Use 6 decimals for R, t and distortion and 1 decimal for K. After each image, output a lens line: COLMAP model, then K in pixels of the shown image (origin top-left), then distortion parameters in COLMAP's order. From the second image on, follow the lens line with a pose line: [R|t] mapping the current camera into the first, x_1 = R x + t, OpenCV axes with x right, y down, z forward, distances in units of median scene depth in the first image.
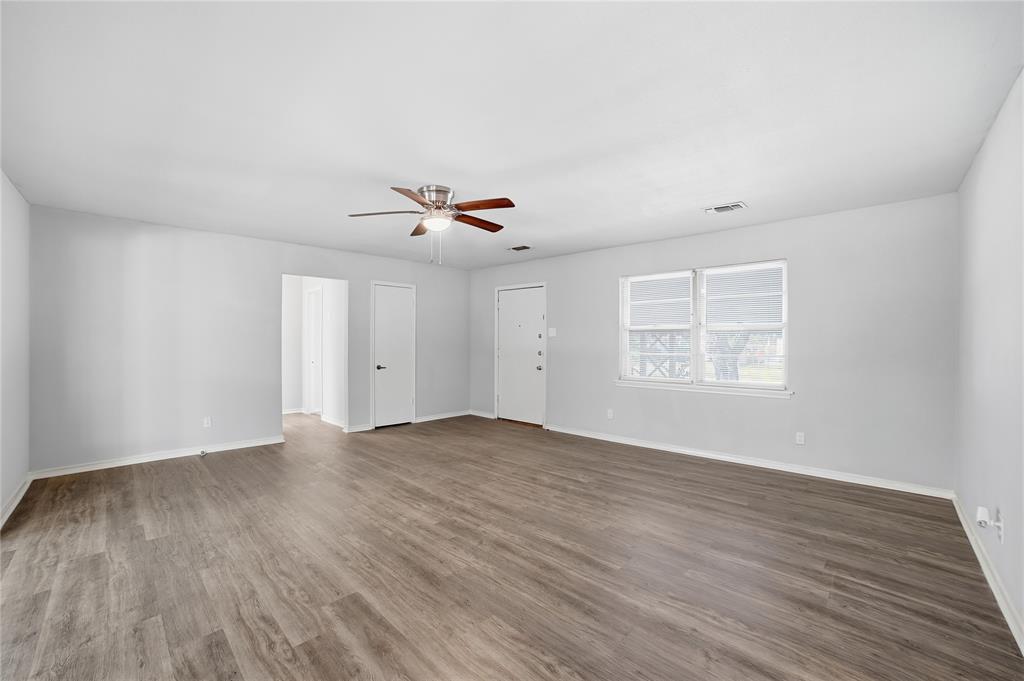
lens RADIAL K [[414.4, 0, 507.9], [0, 414.4, 341.9], [0, 0, 1]] dist [-0.094038, 0.028748]
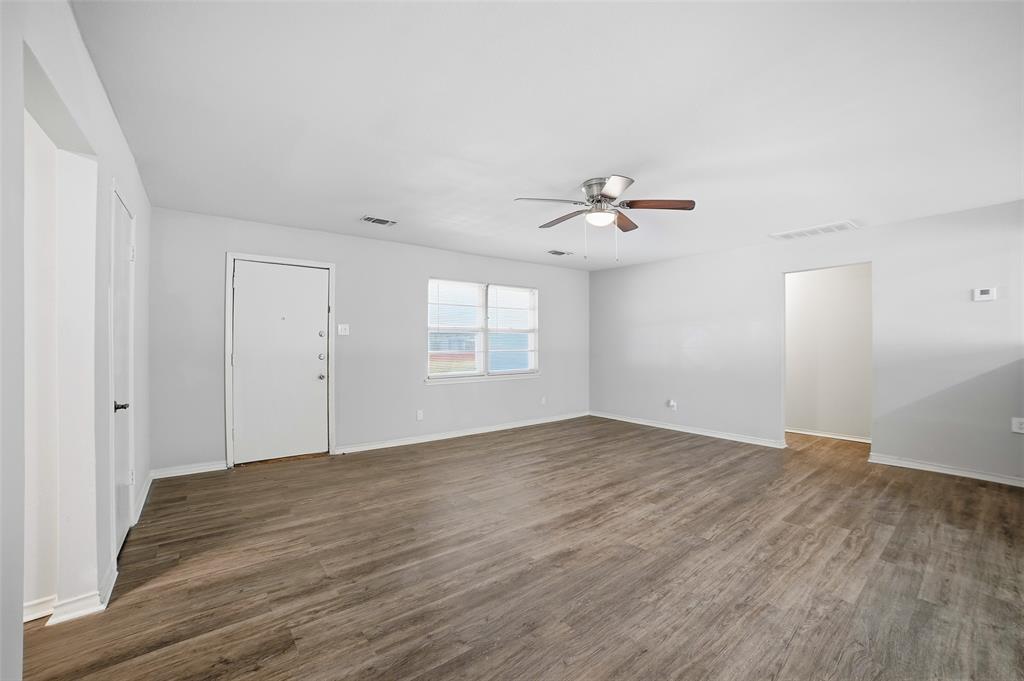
lens RADIAL K [[414.4, 0, 507.9], [0, 414.4, 341.9], [0, 0, 1]] dist [-0.094038, 0.028748]
pose [[0.131687, 0.002617, 0.991288, -1.142542], [-0.000394, 0.999997, -0.002588, 0.004695], [-0.991291, -0.000049, 0.131688, 1.077496]]
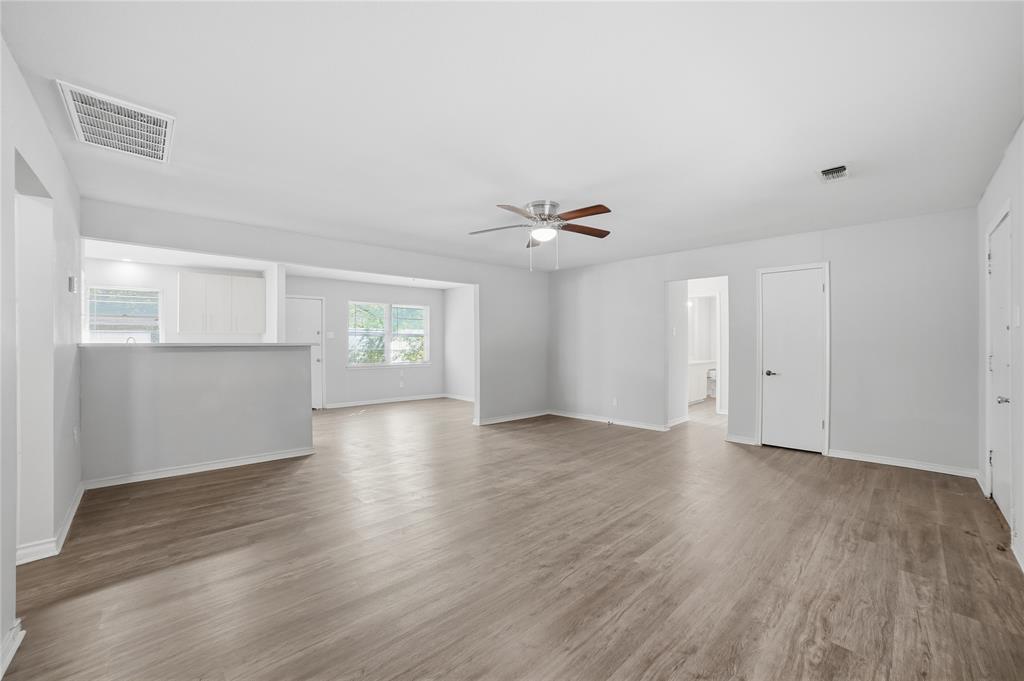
lens RADIAL K [[414.4, 0, 507.9], [0, 414.4, 341.9], [0, 0, 1]] dist [-0.094038, 0.028748]
pose [[-0.036833, -0.008095, -0.999289, 0.926626], [0.000398, 0.999967, -0.008115, 0.010830], [0.999321, -0.000697, -0.036828, 0.933924]]
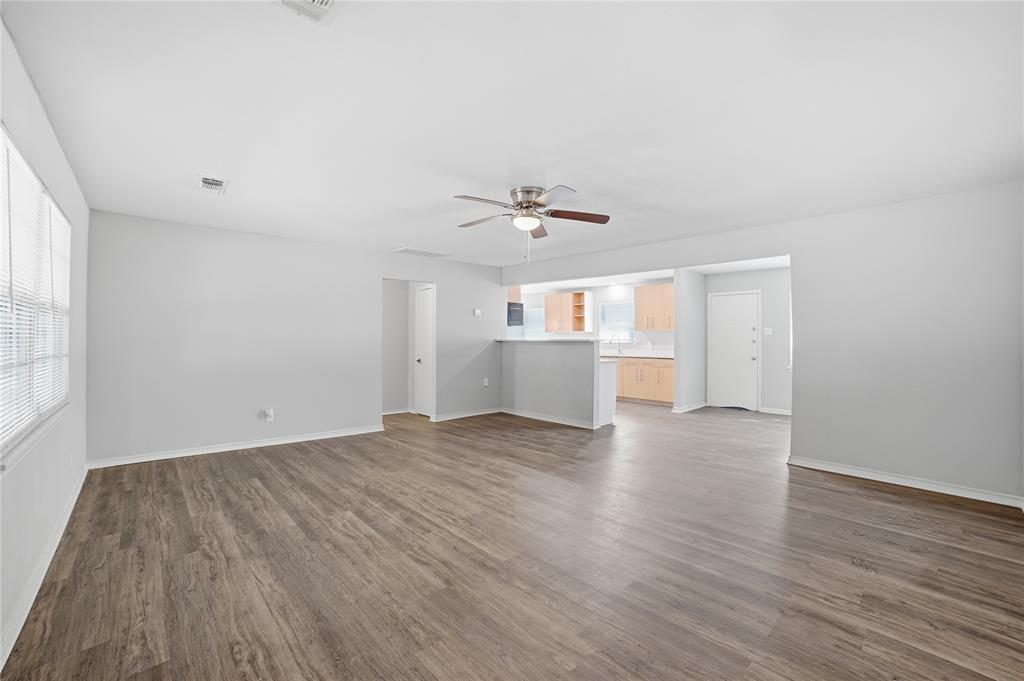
lens RADIAL K [[420.5, 0, 512.0], [0, 420.5, 340.5], [0, 0, 1]] dist [-0.098567, 0.028845]
pose [[-0.998864, -0.004076, 0.047483, -0.186565], [-0.004093, 0.999992, -0.000254, 0.005706], [-0.047481, -0.000448, -0.998872, 2.019058]]
